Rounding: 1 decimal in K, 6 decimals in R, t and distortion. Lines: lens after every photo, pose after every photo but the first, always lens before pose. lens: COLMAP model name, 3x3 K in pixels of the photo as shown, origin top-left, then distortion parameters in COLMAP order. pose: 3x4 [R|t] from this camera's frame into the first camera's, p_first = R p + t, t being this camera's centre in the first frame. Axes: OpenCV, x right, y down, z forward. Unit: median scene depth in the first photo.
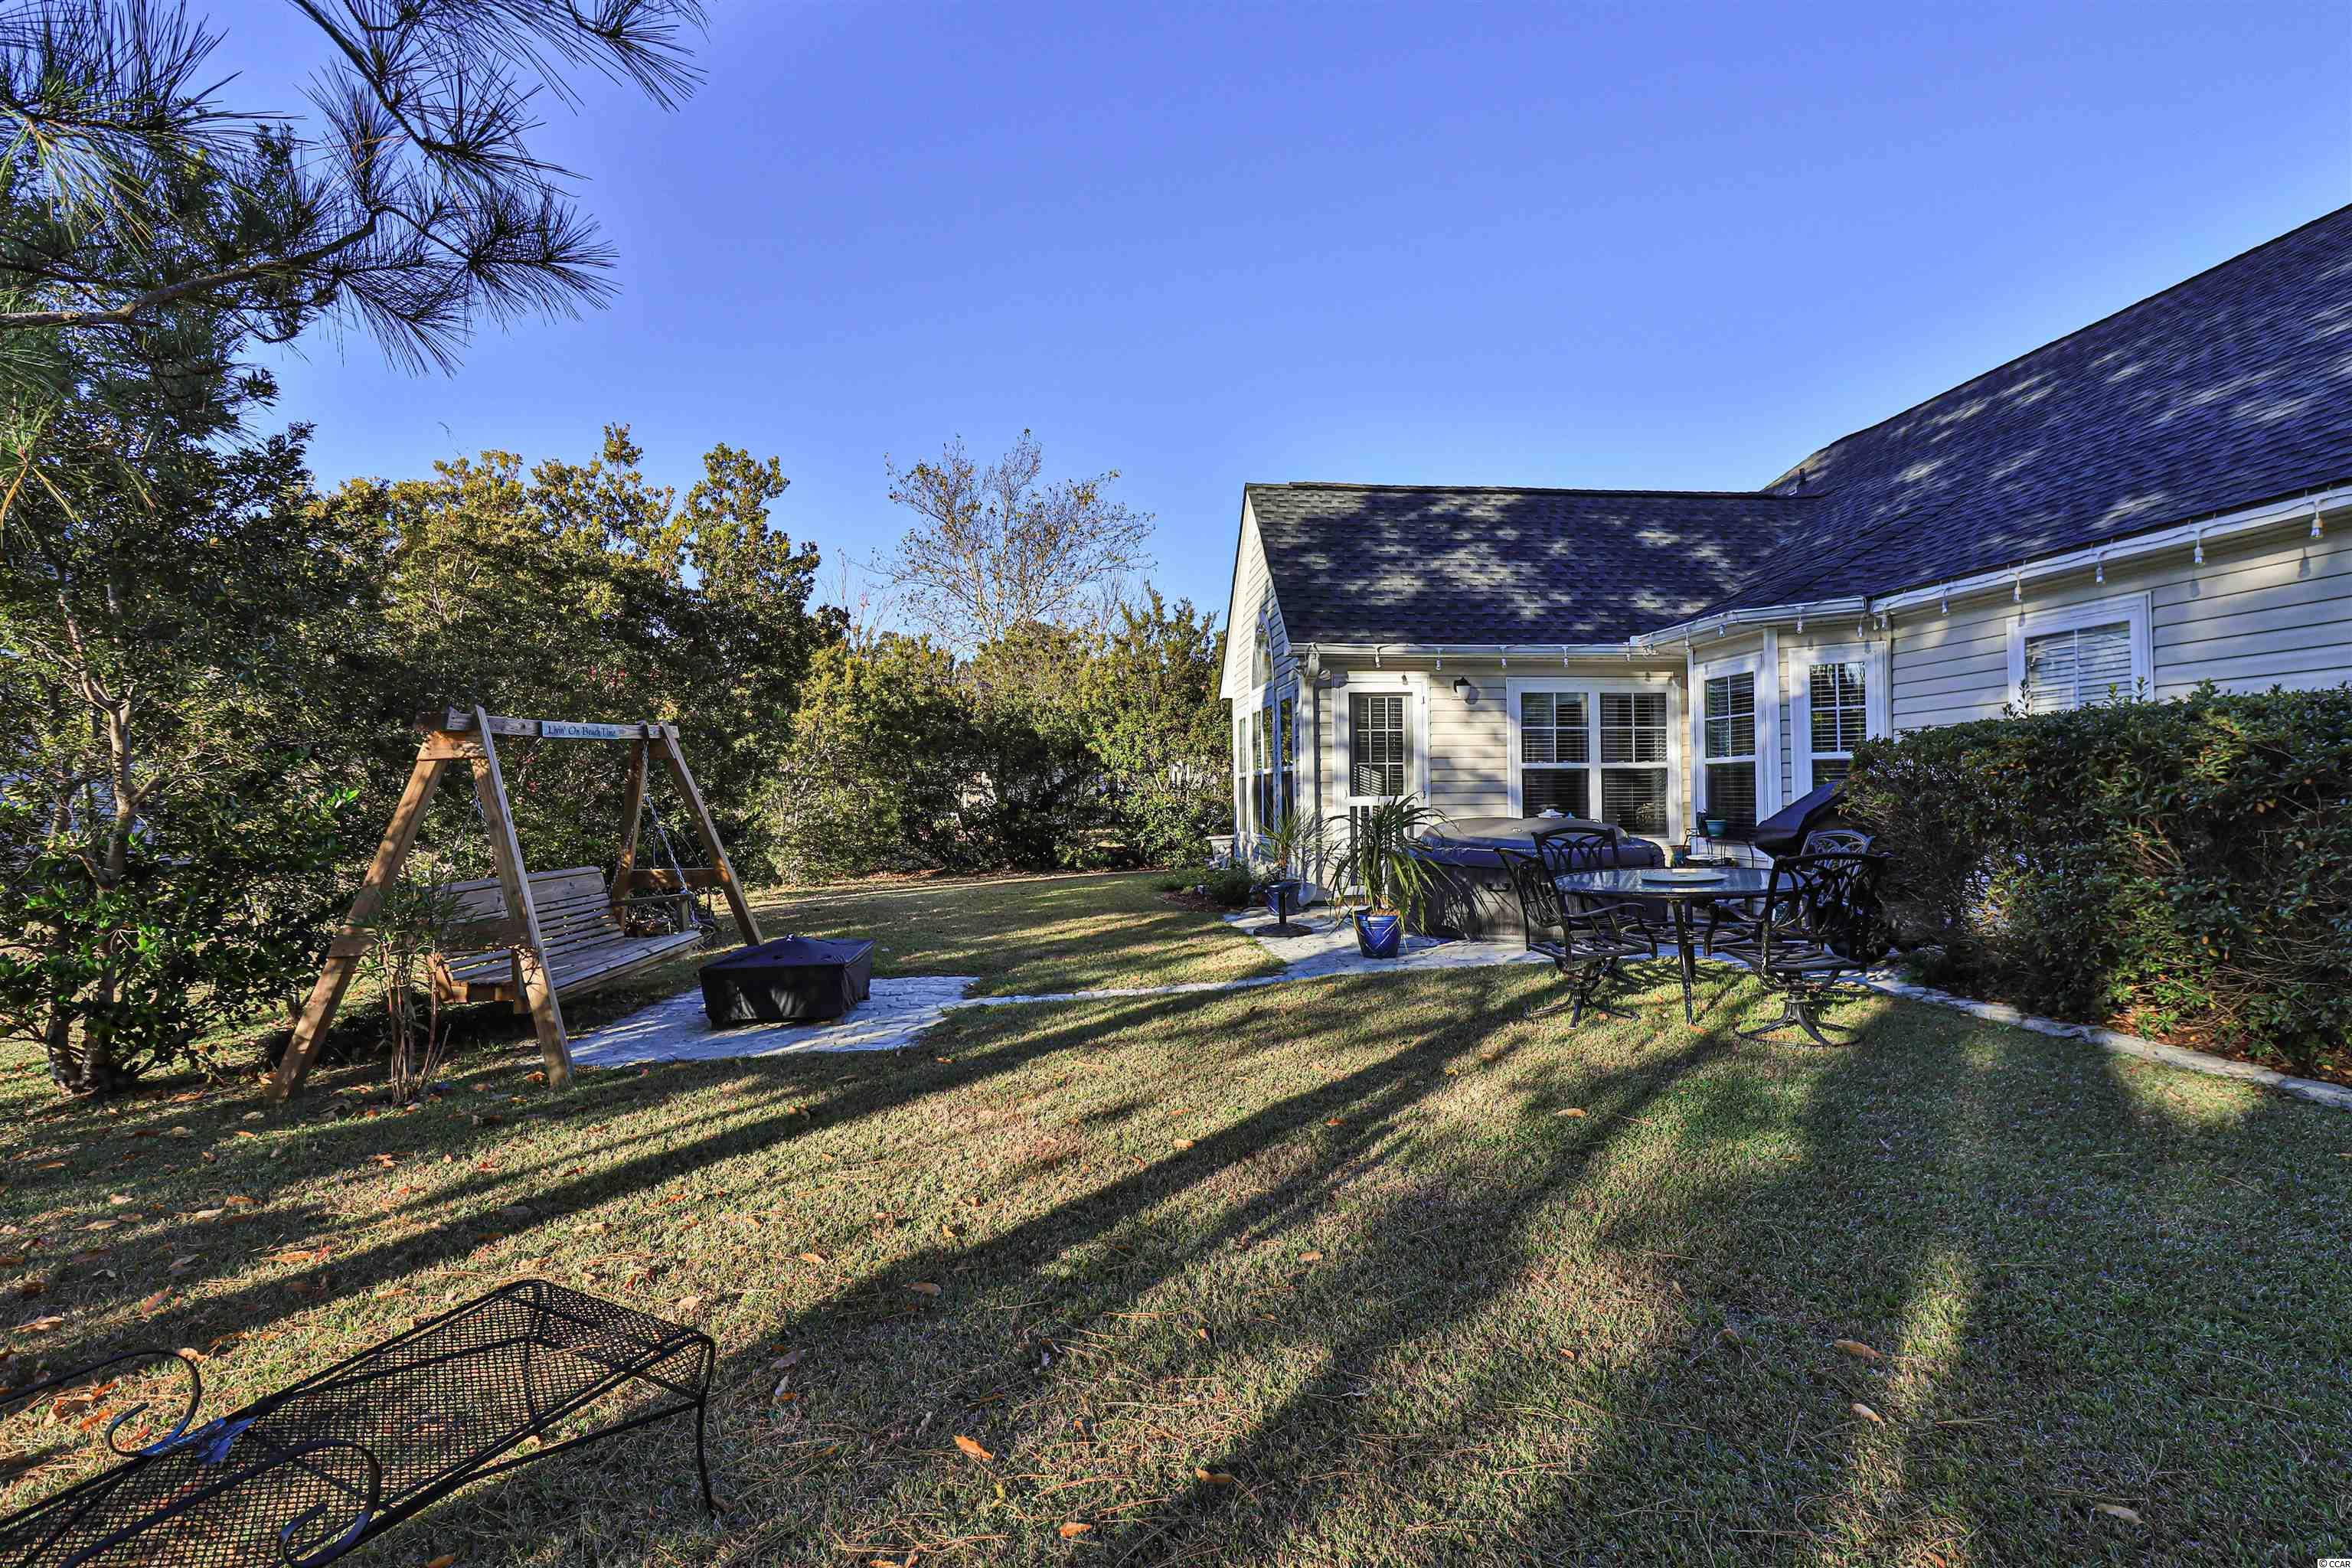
lens RADIAL K [[1260.0, 0, 1182.7], [0, 1260.0, 776.4], [0, 0, 1]] dist [0.003774, -0.000291]
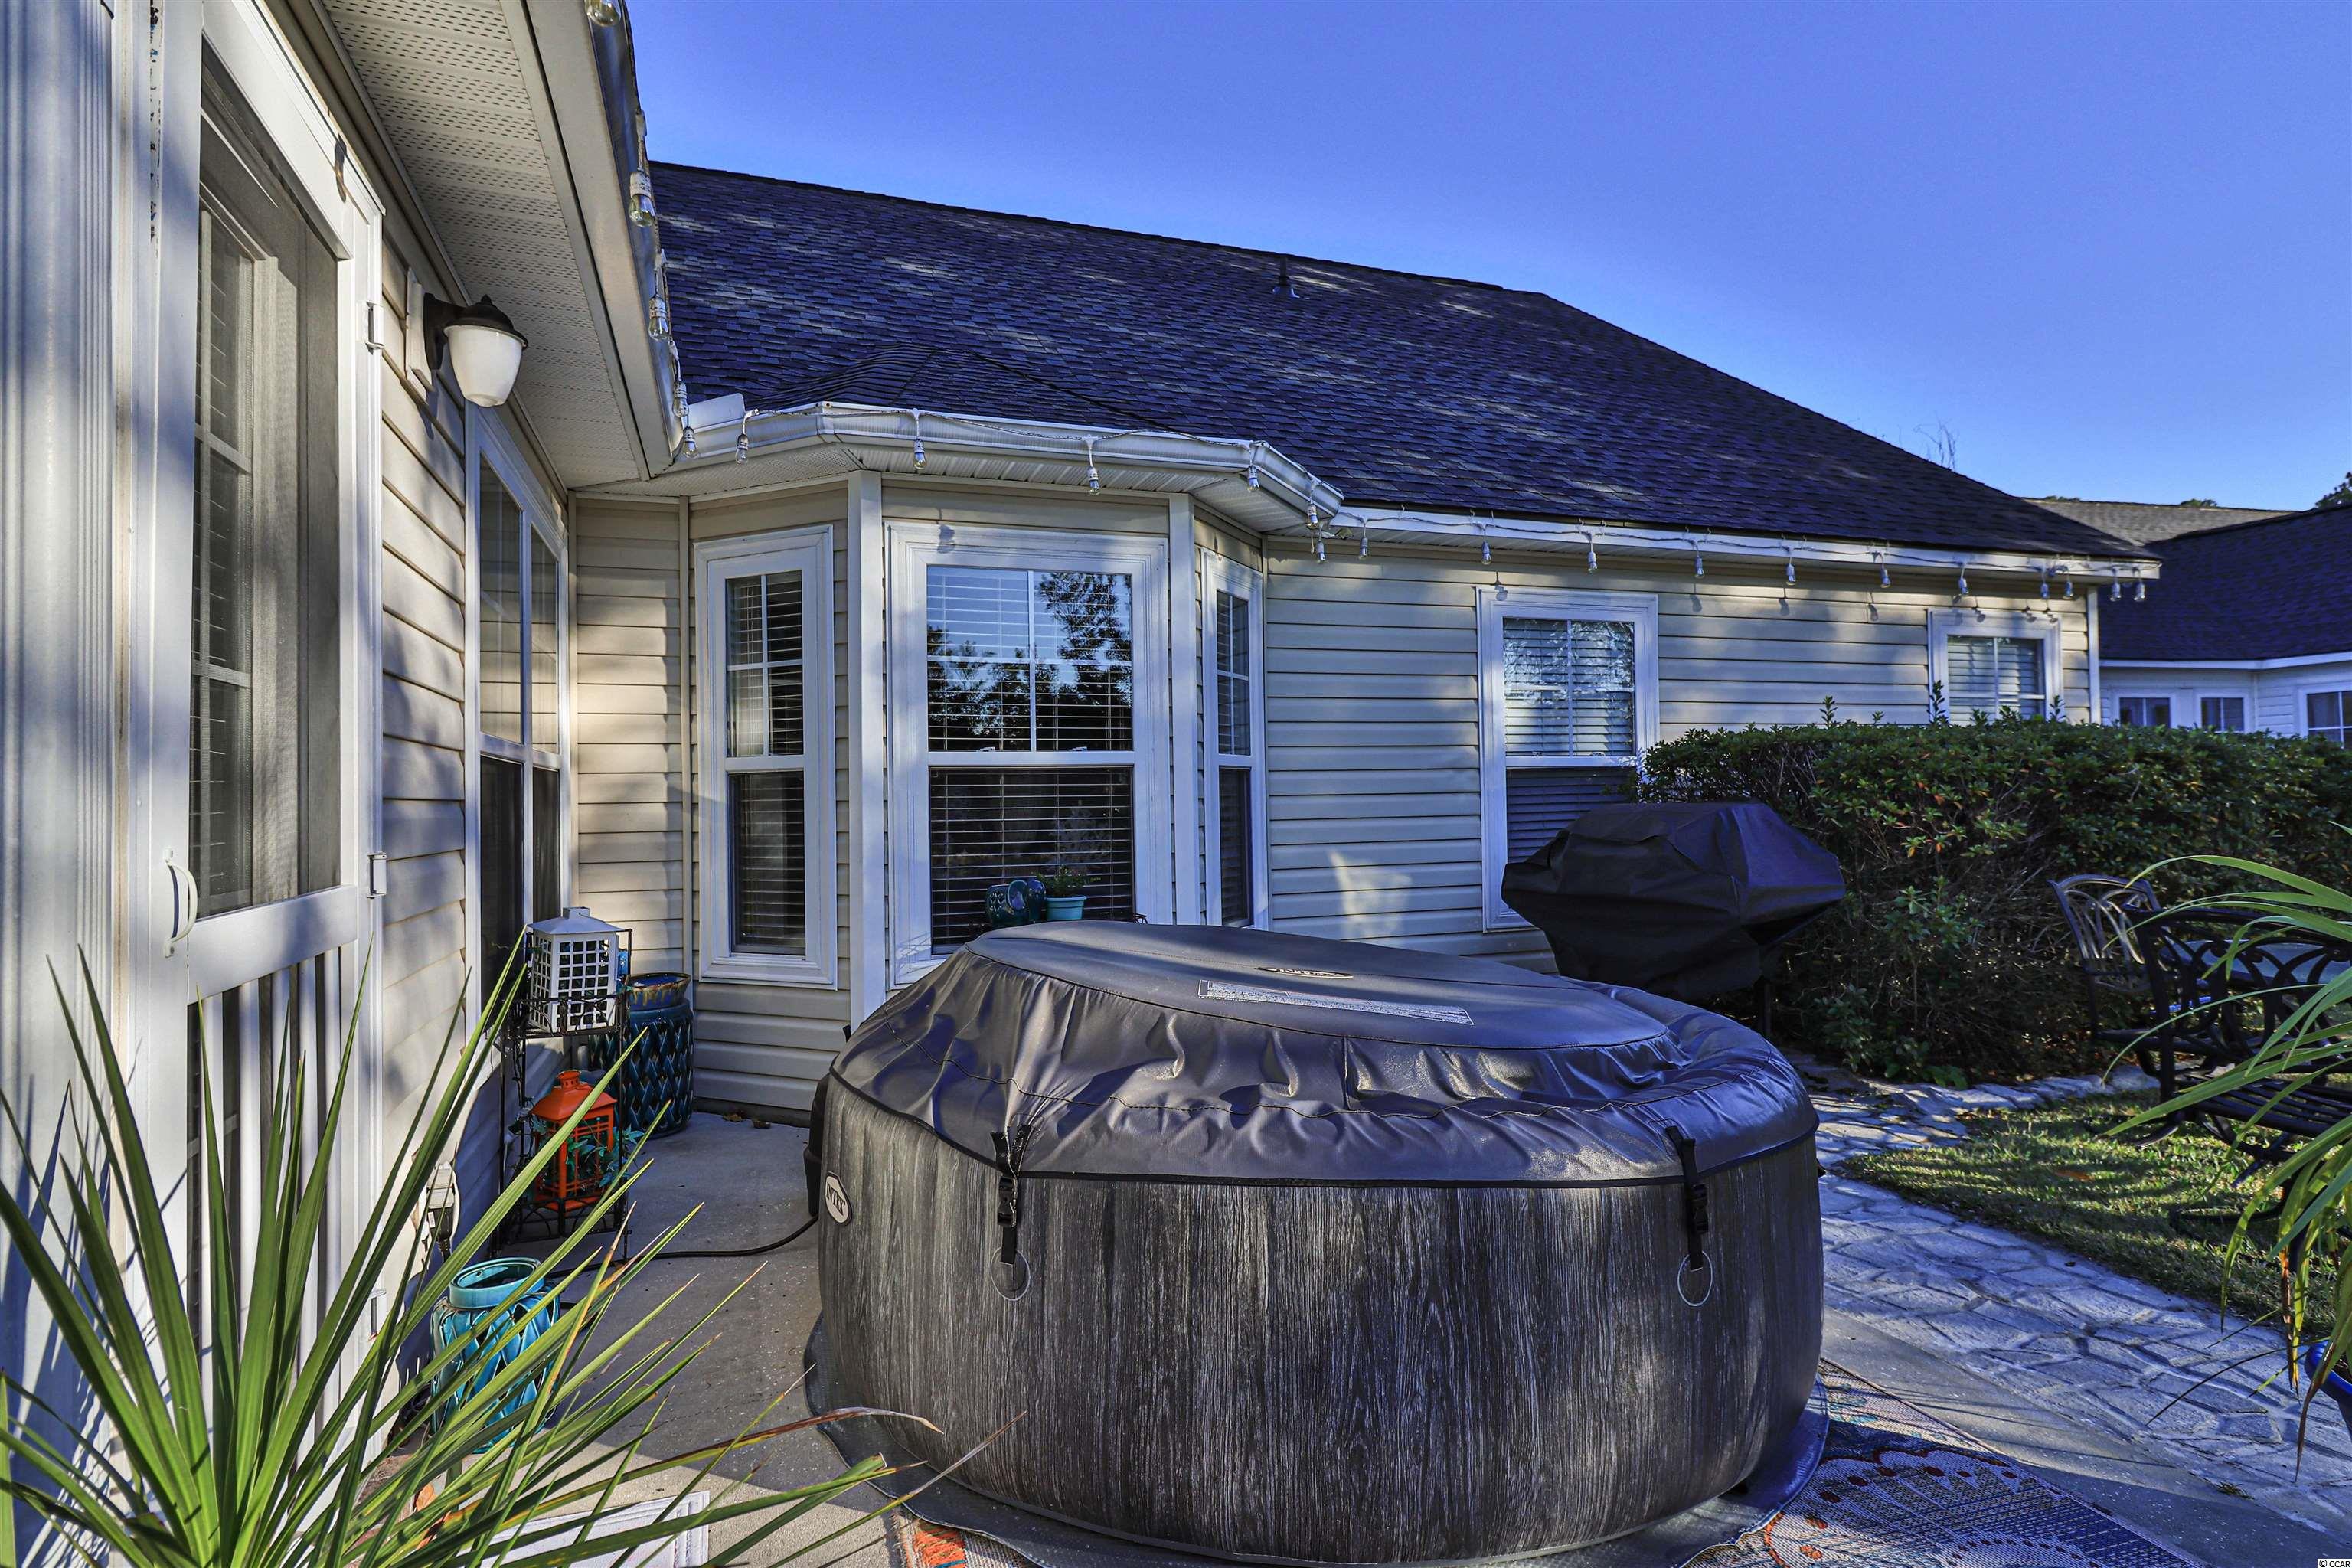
lens RADIAL K [[1201.3, 0, 1282.6], [0, 1201.3, 786.5], [0, 0, 1]] dist [0.046593, 0.000034]
pose [[-0.254324, 0.016056, 0.966986, -0.000851], [-0.001528, 0.999854, -0.017003, 0.003792], [-0.967118, -0.005802, -0.254262, 0.910016]]
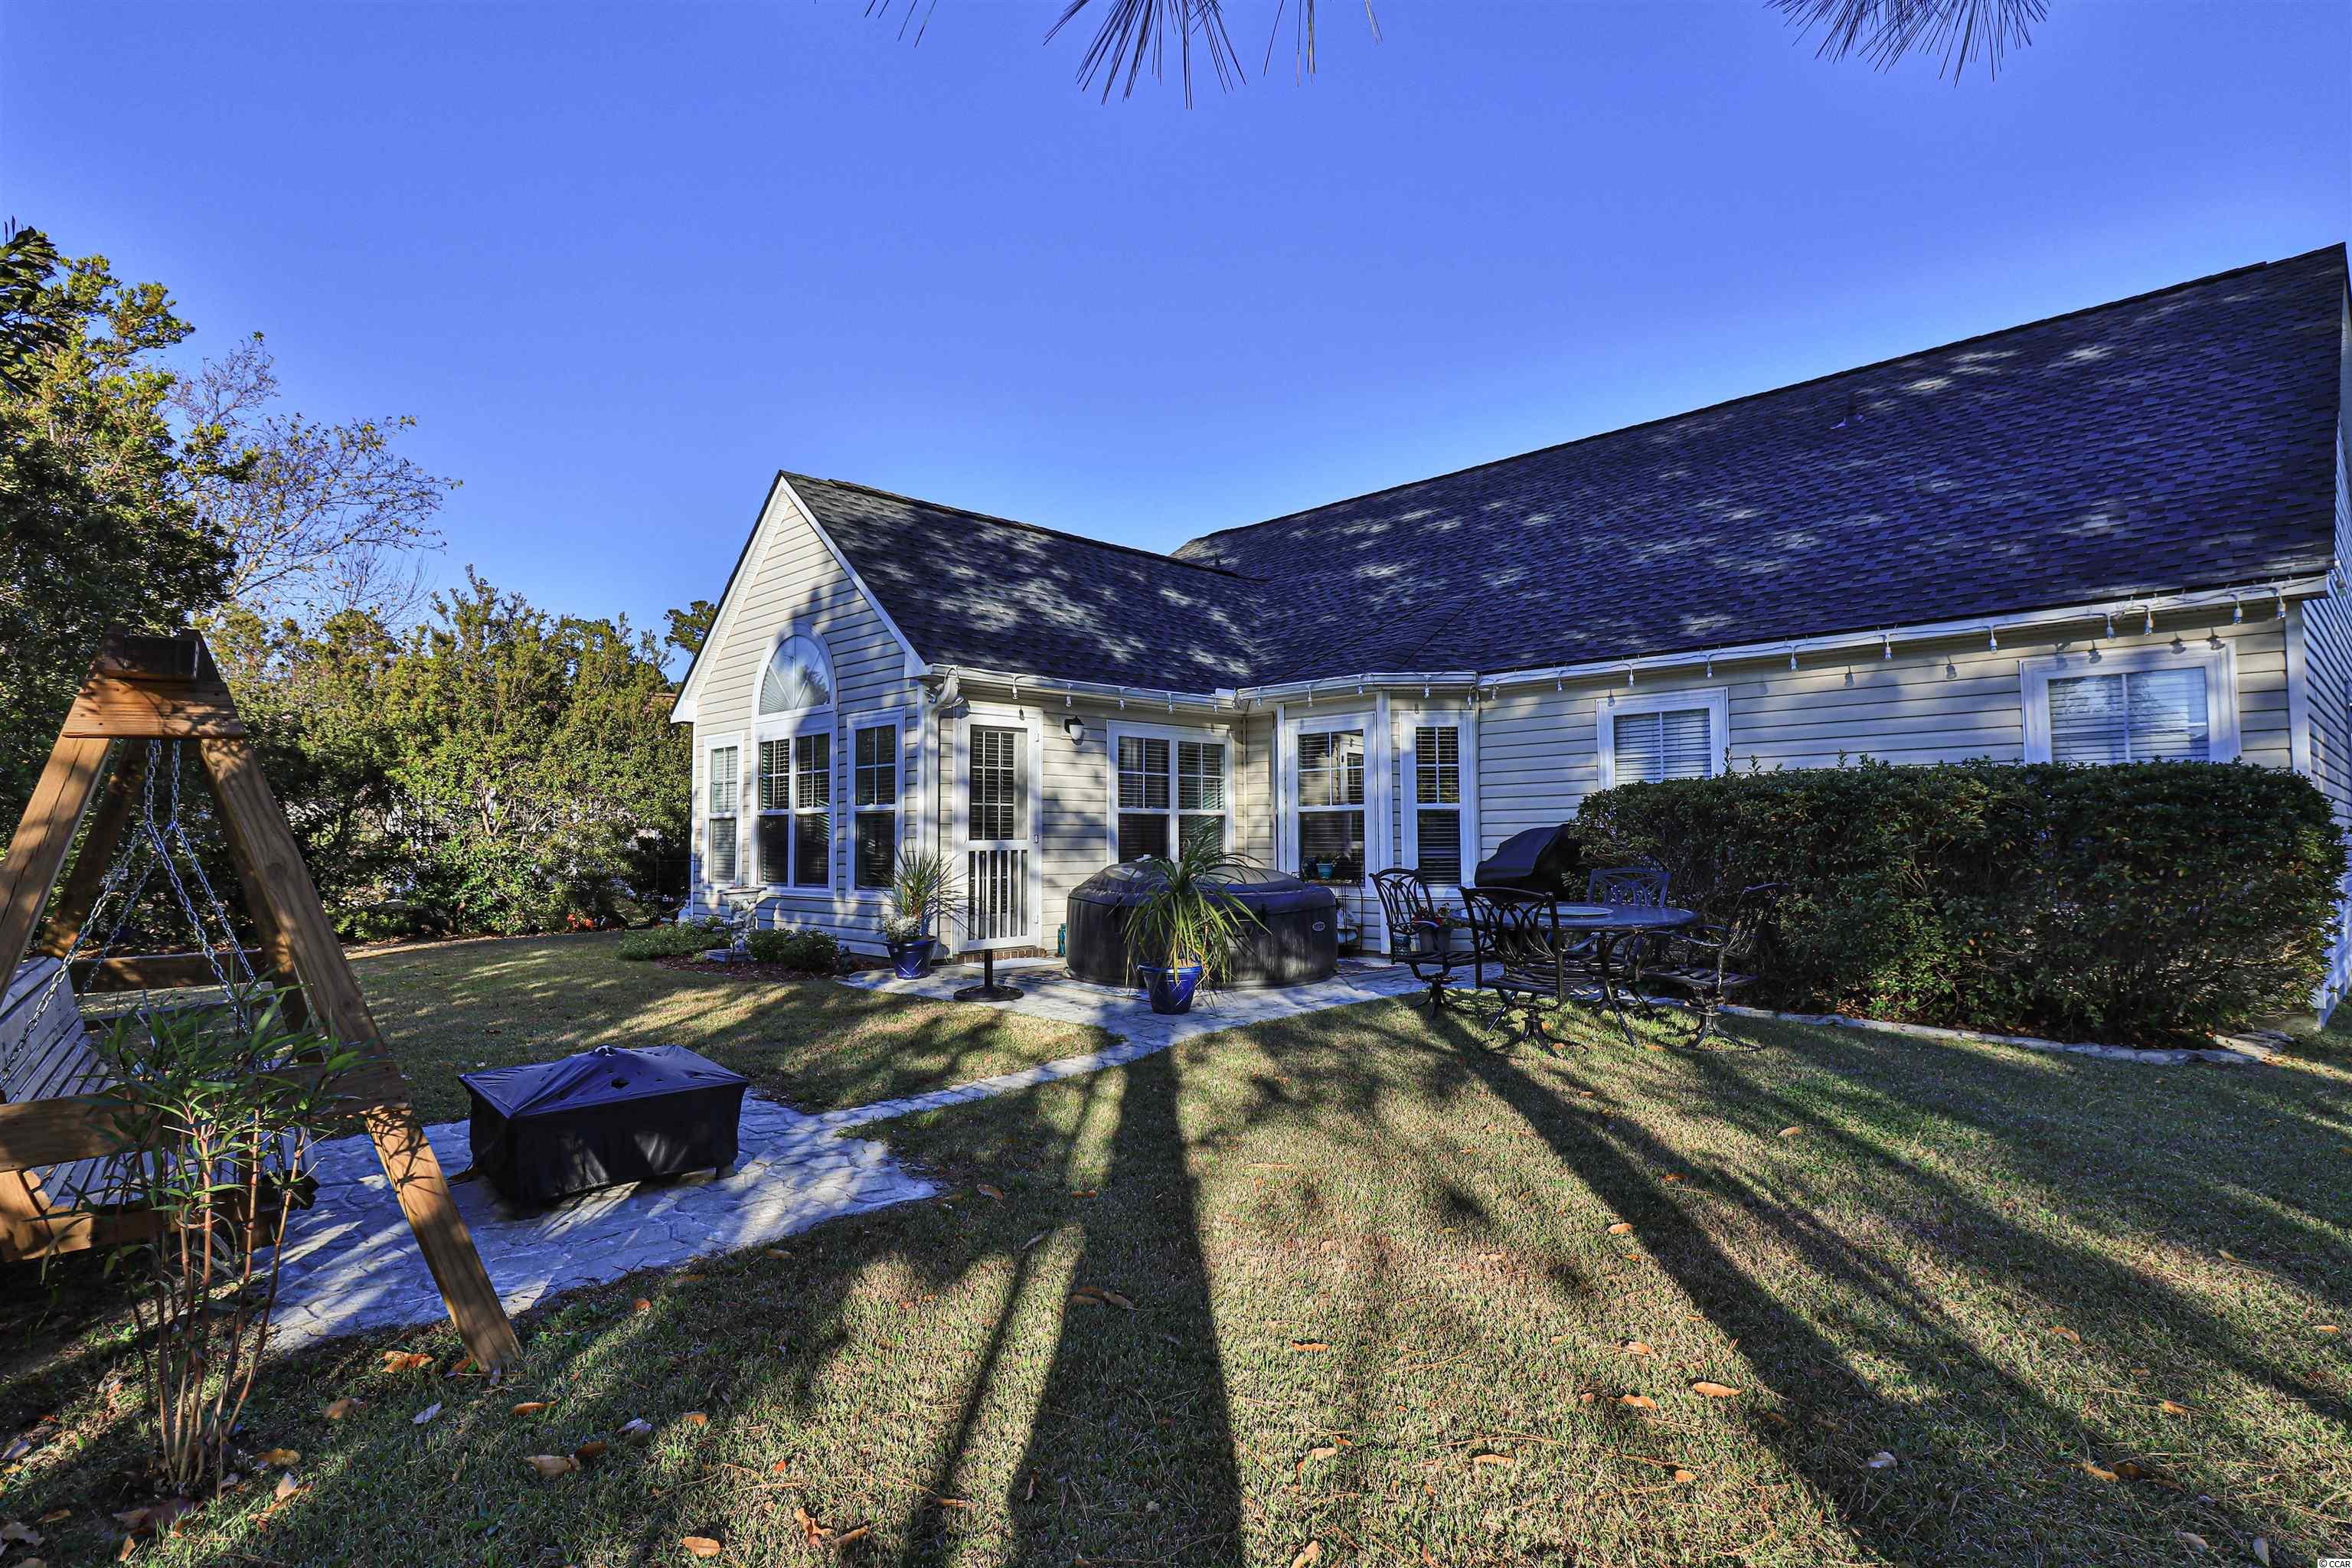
lens RADIAL K [[1260.0, 0, 1182.7], [0, 1260.0, 776.4], [0, 0, 1]] dist [0.003774, -0.000291]
pose [[0.766823, 0.040679, 0.640568, -0.326227], [-0.012976, 0.998768, -0.047893, 0.012029], [-0.641727, 0.028413, 0.766407, 0.215738]]
